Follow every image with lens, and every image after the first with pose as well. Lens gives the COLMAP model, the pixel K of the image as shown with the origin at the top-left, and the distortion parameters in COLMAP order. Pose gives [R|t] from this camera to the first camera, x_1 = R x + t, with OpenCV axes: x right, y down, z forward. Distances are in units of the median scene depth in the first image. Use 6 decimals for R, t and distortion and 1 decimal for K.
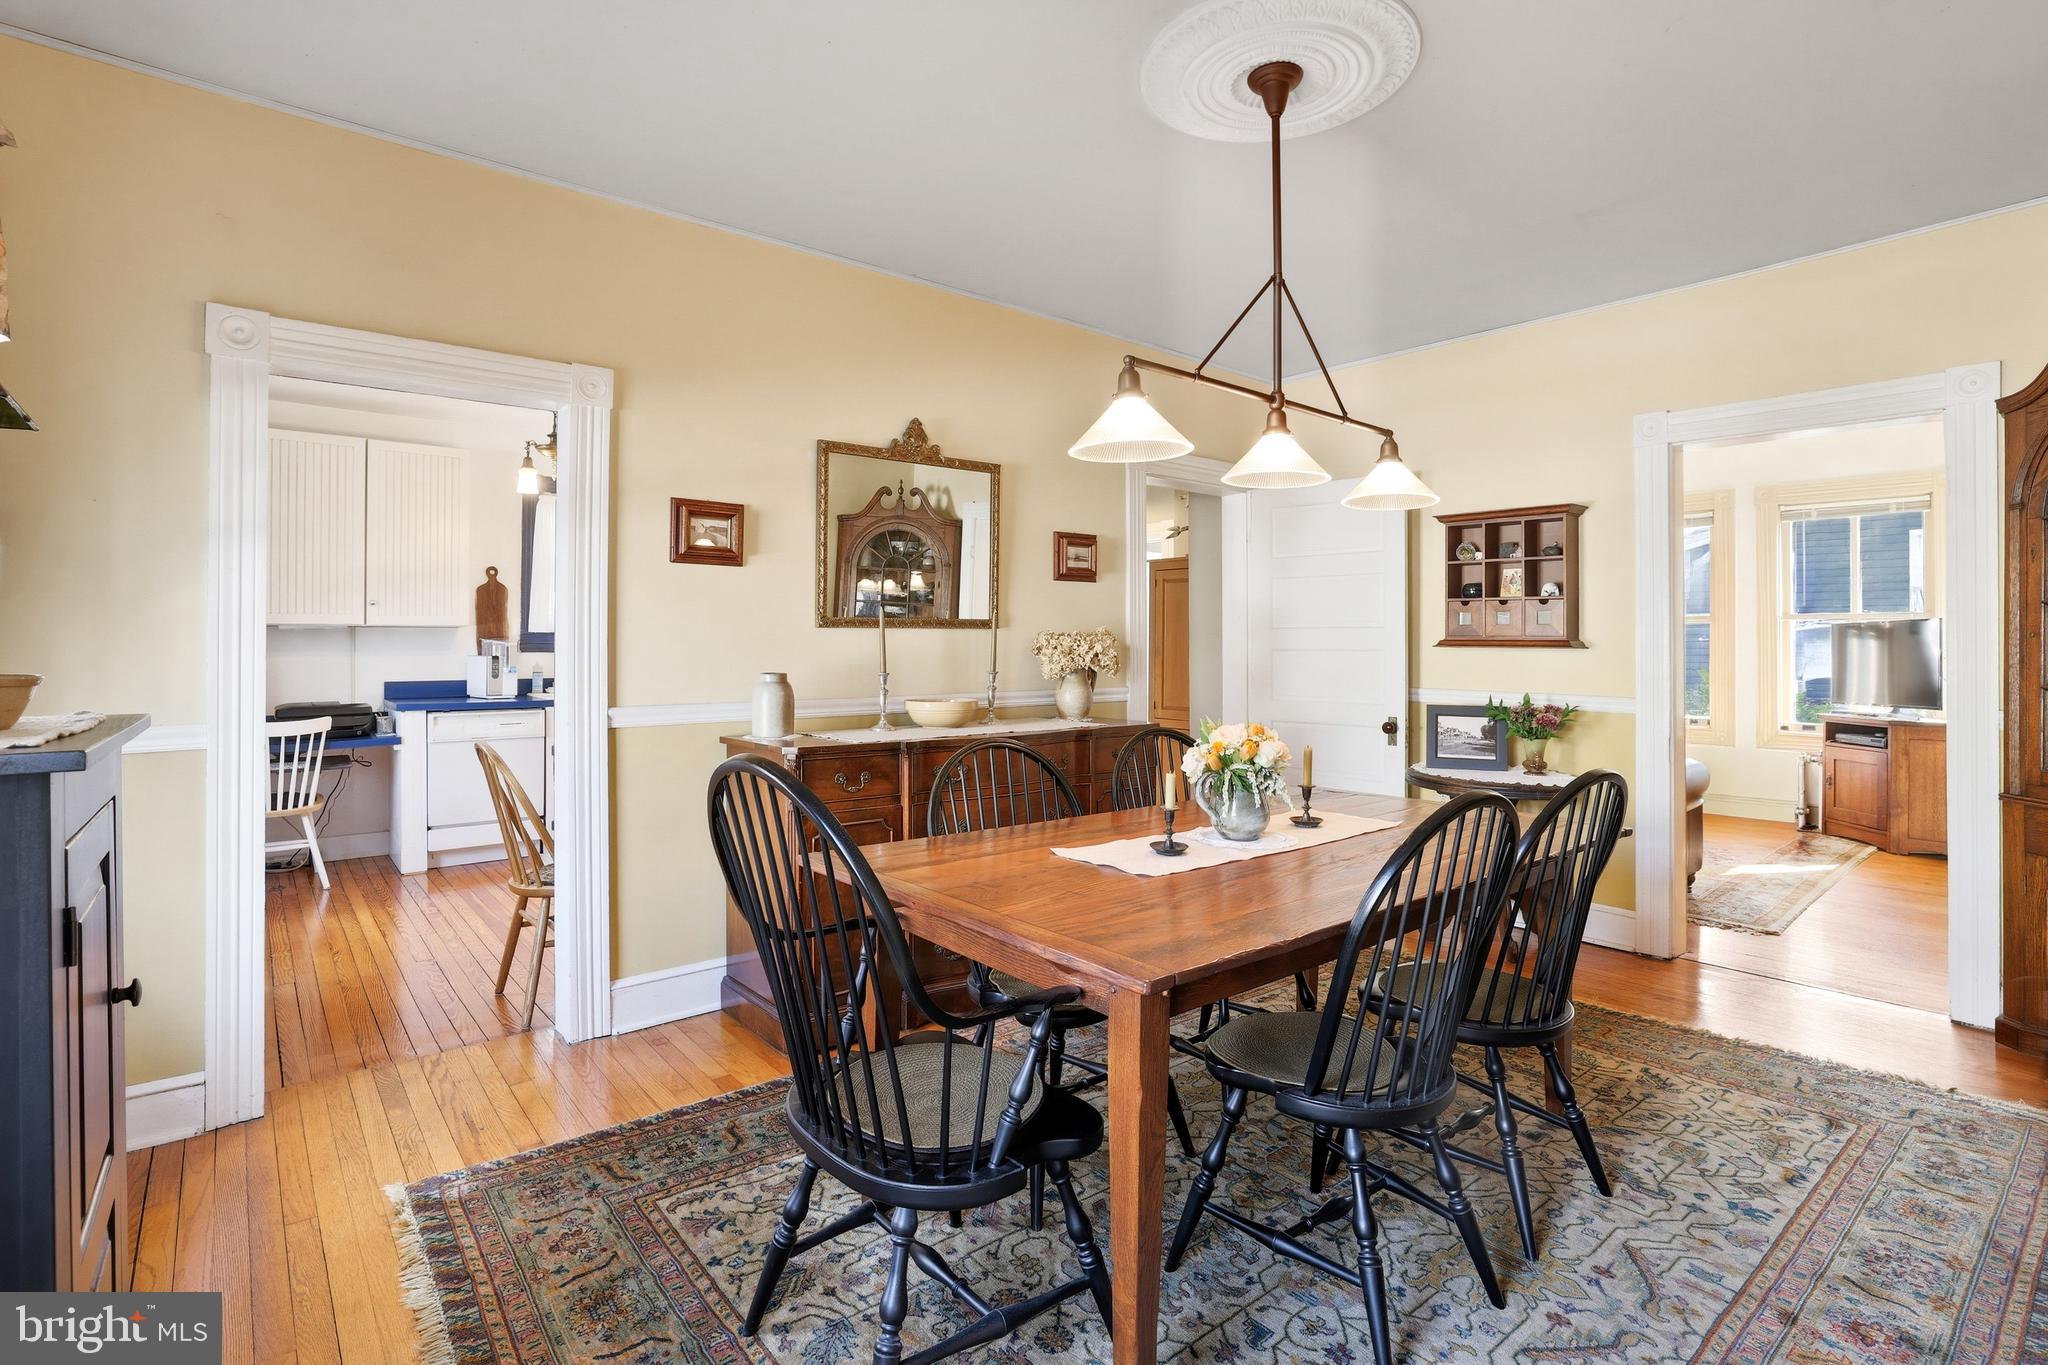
lens RADIAL K [[977.2, 0, 1022.1], [0, 977.2, 640.7], [0, 0, 1]] dist [-0.027979, 0.000124]
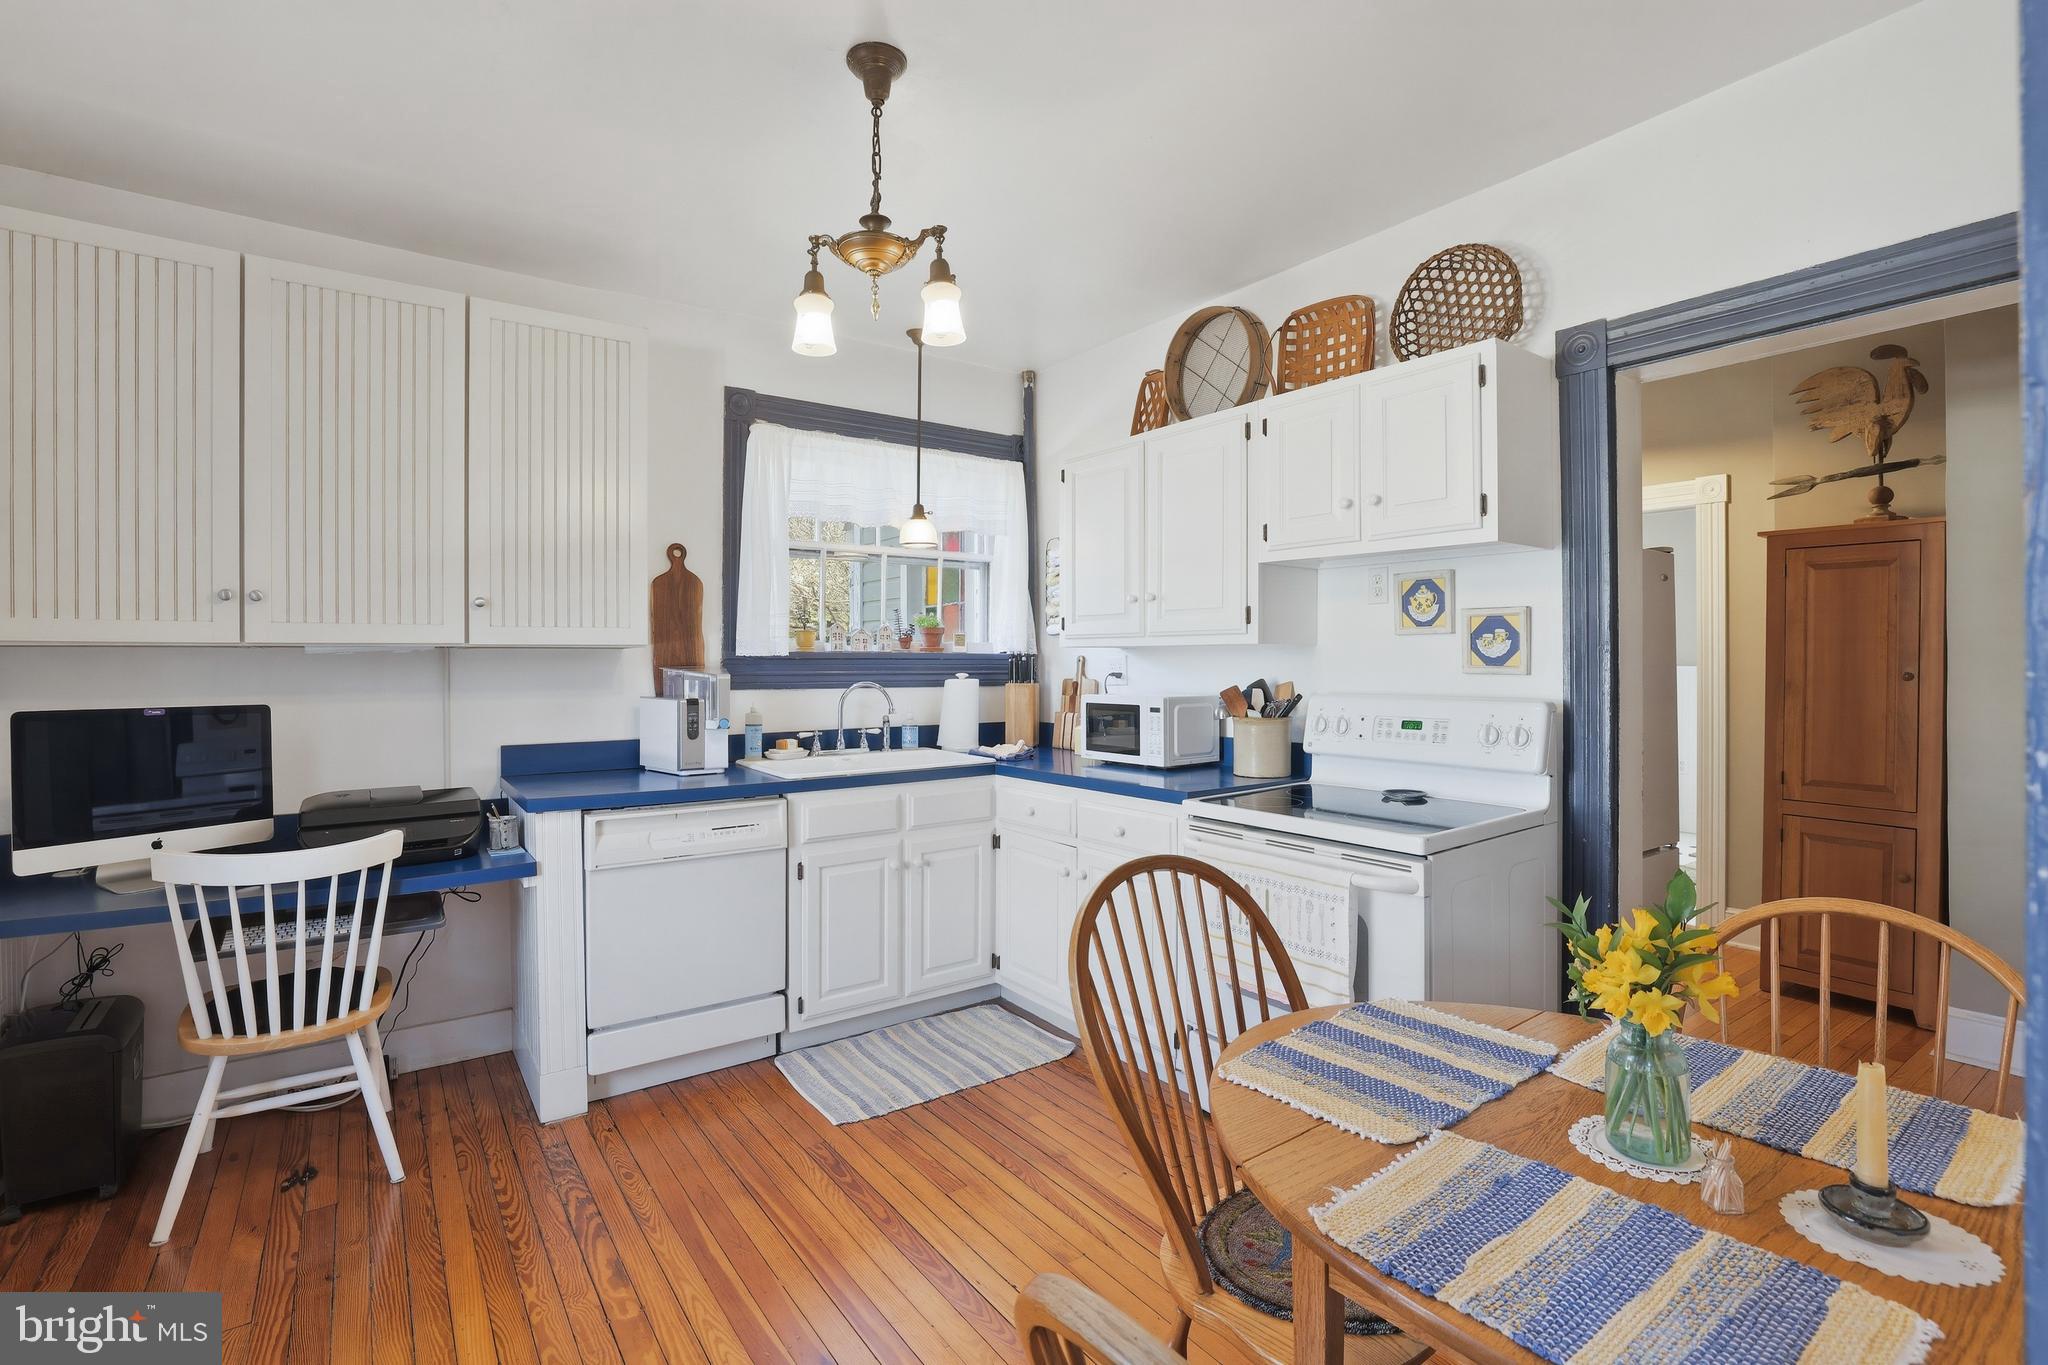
lens RADIAL K [[920.7, 0, 1024.0], [0, 920.7, 682.5], [0, 0, 1]] dist [-0.033545, 0.000969]
pose [[0.998546, 0.007157, -0.053431, -0.354335], [-0.005704, 0.999611, 0.027293, -0.010406], [0.053606, -0.026948, 0.998198, 0.526559]]
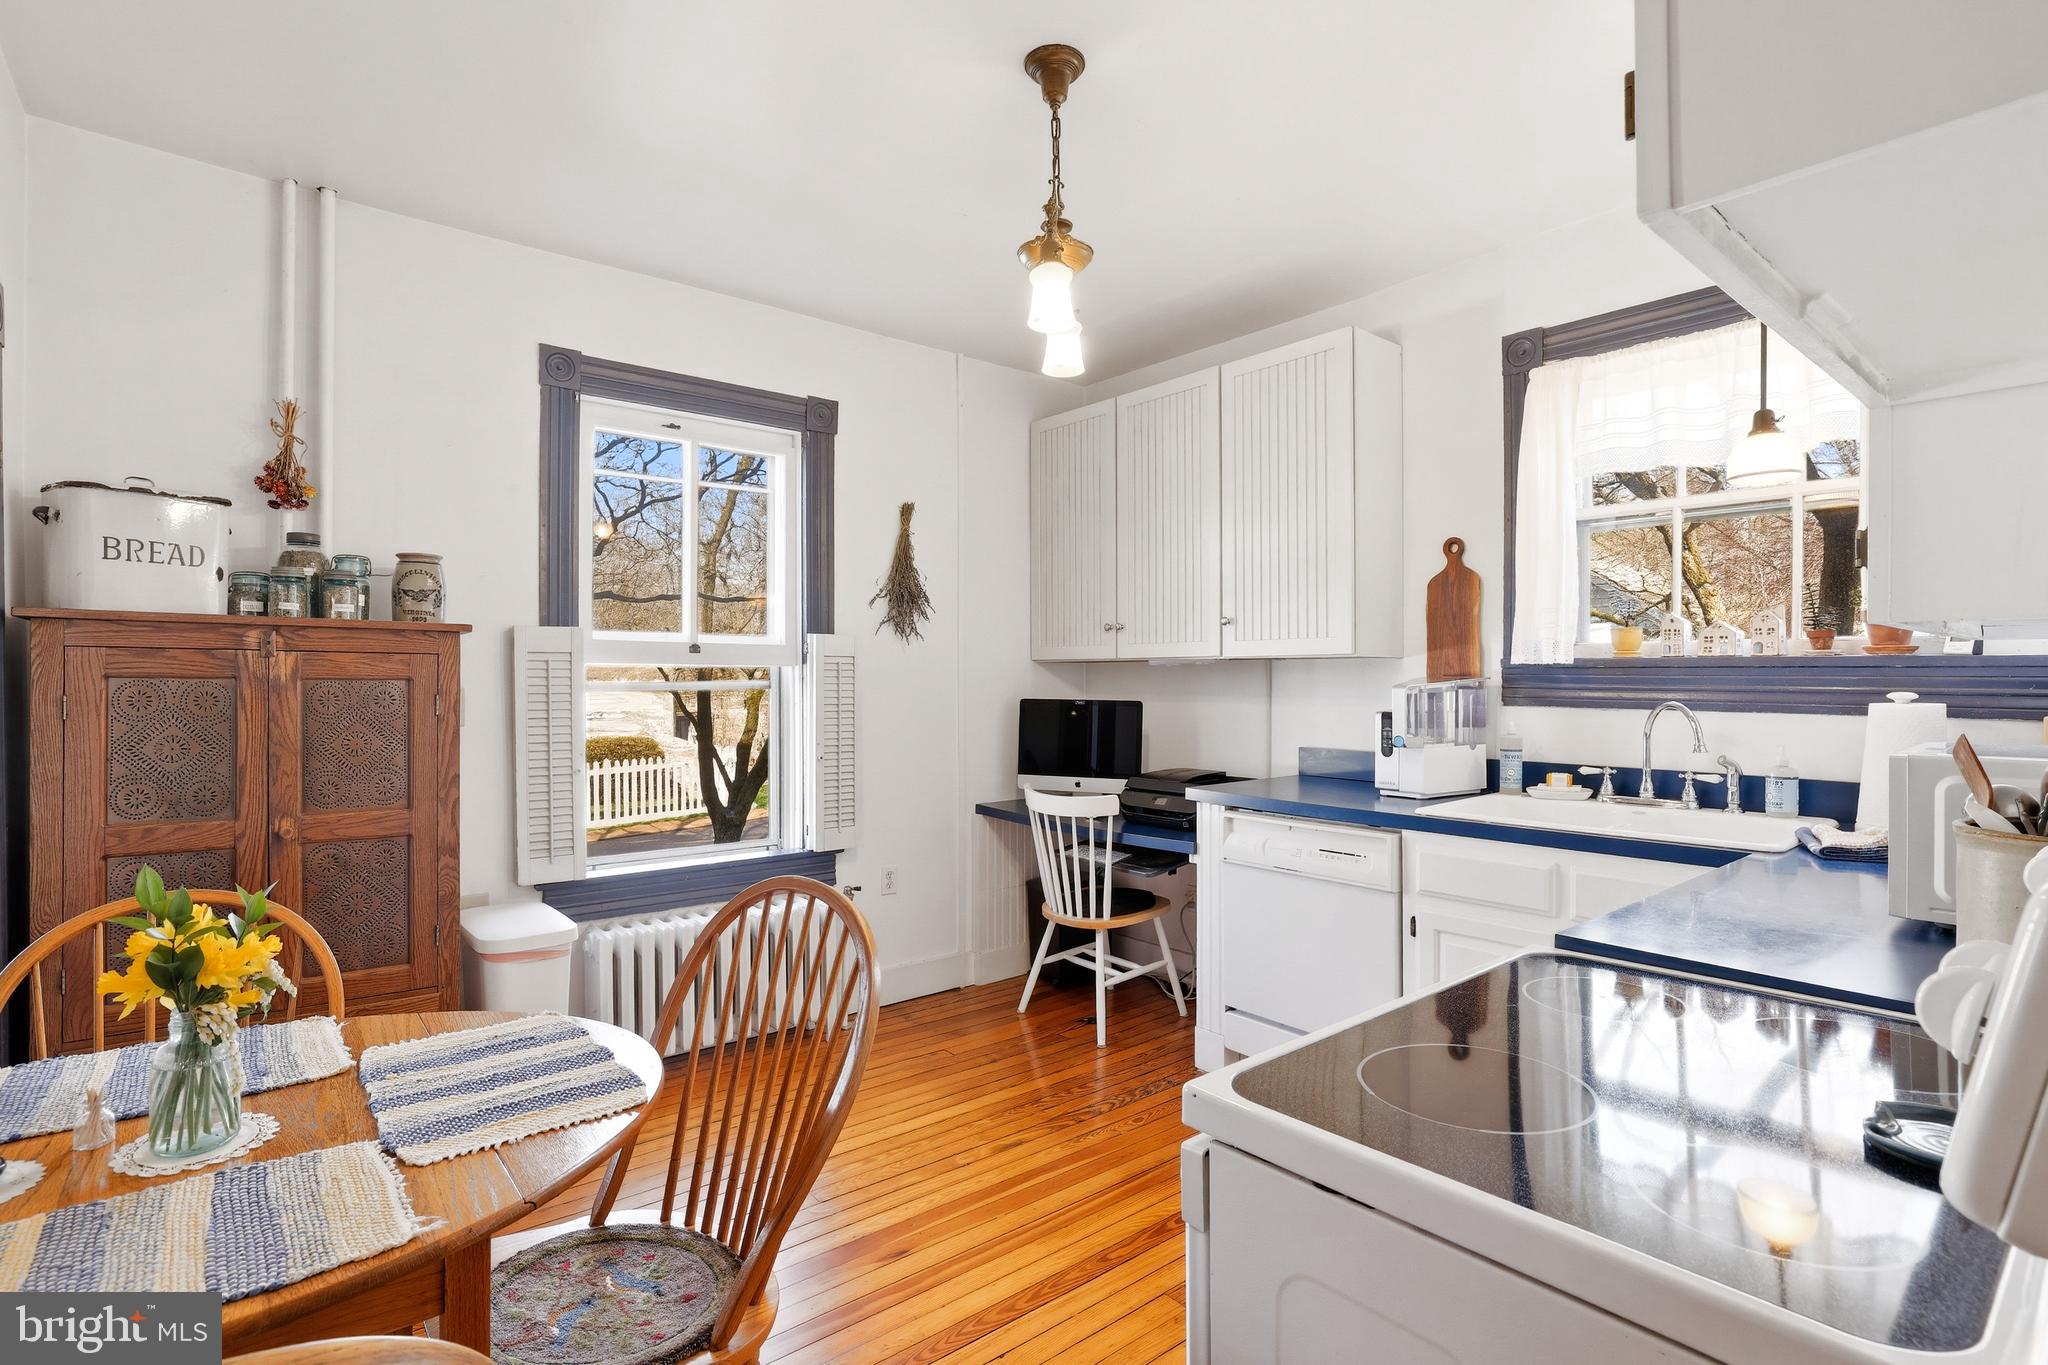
lens RADIAL K [[961.6, 0, 1024.0], [0, 961.6, 682.5], [0, 0, 1]] dist [-0.041474, 0.000169]
pose [[0.027015, 0.012541, -0.999556, -0.051588], [-0.000778, 0.999921, 0.012525, -0.006235], [0.999635, 0.000439, 0.027023, 0.871557]]
